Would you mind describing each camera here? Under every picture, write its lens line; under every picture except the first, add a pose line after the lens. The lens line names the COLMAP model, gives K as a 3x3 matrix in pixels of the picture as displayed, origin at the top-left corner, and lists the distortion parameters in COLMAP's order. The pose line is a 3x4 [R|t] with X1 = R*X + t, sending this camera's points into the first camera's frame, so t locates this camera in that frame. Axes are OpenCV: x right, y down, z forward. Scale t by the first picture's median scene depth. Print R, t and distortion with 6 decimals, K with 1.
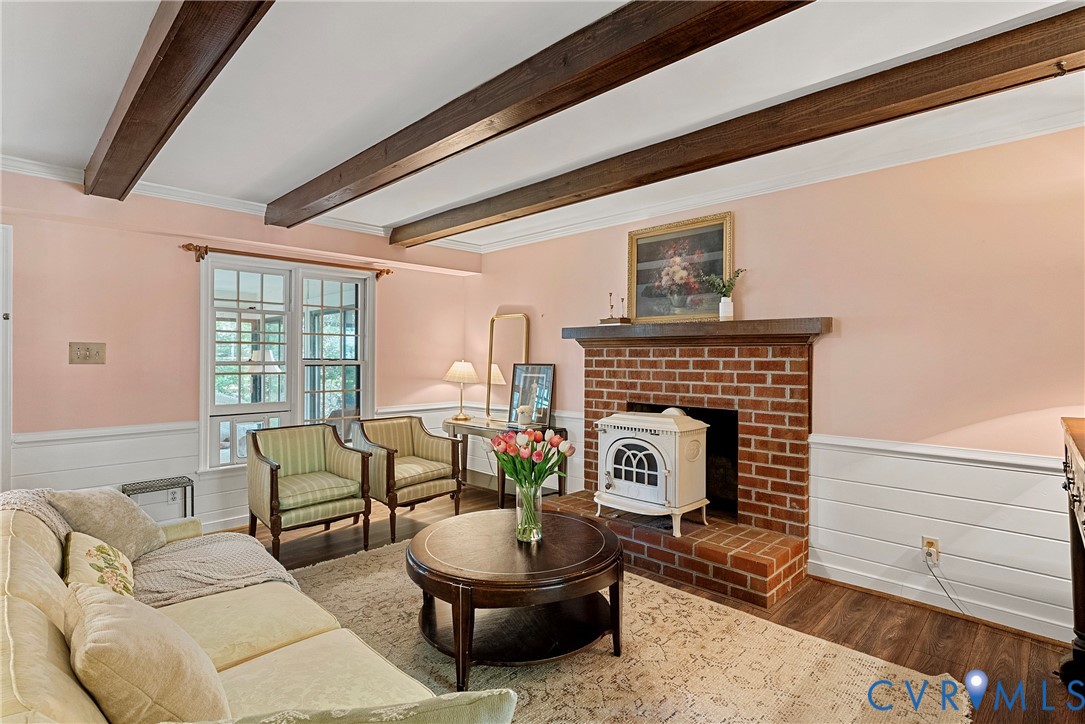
lens RADIAL K [[535.1, 0, 540.5], [0, 535.1, 355.0], [0, 0, 1]] dist [-0.001276, 0.000767]
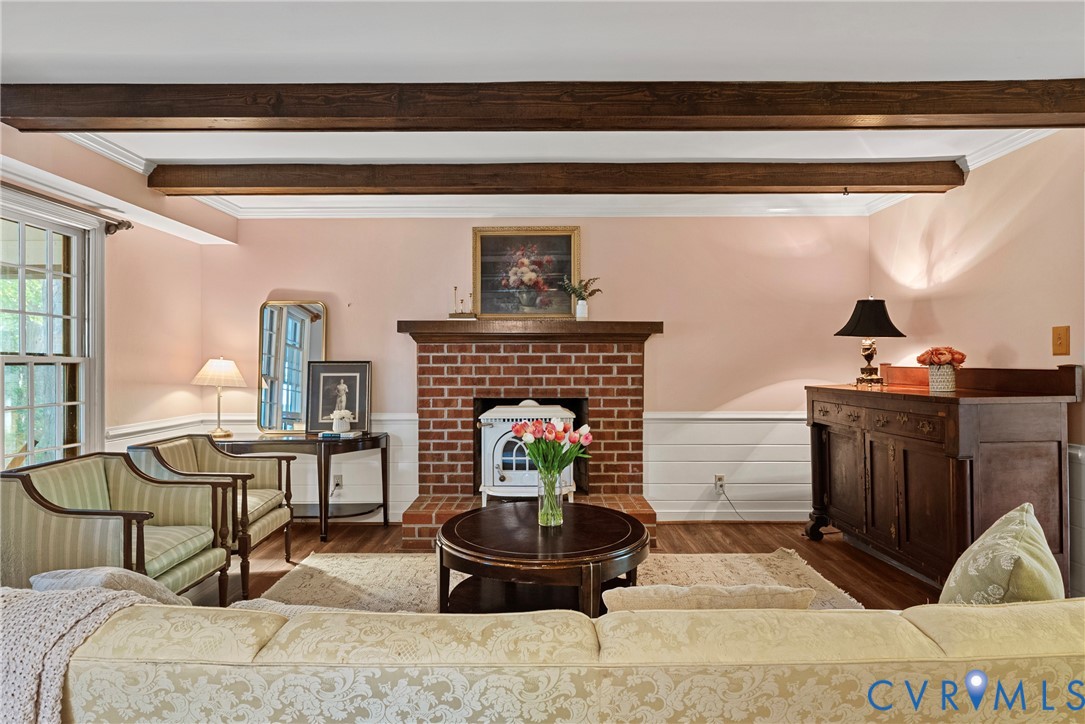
lens RADIAL K [[590.8, 0, 542.5], [0, 590.8, 362.0], [0, 0, 1]] dist [-0.006441, -0.000389]
pose [[0.714567, -0.002078, 0.699563, -0.579469], [0.000680, 0.999997, 0.002276, 0.020933], [-0.699566, -0.001151, 0.714567, 0.140871]]
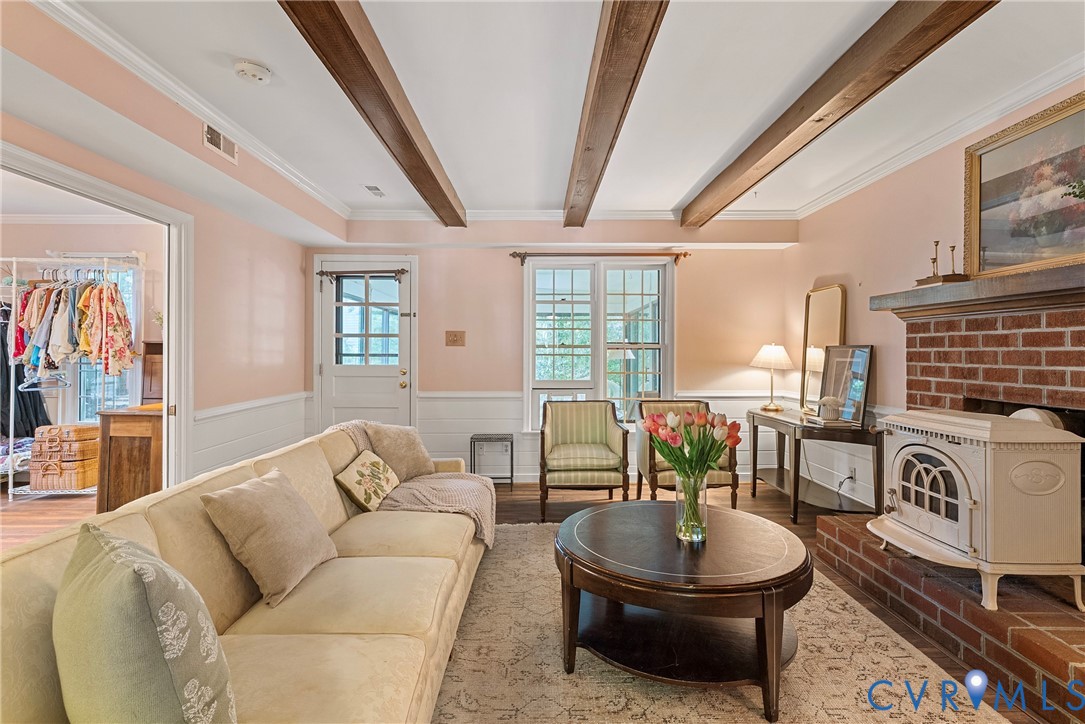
lens RADIAL K [[525.7, 0, 539.8], [0, 525.7, 344.4], [0, 0, 1]] dist [-0.000185, 0.000905]
pose [[0.706399, -0.012152, -0.707710, 0.286409], [0.003901, 0.999904, -0.013275, 0.030830], [0.707803, 0.006617, 0.706379, 0.164344]]
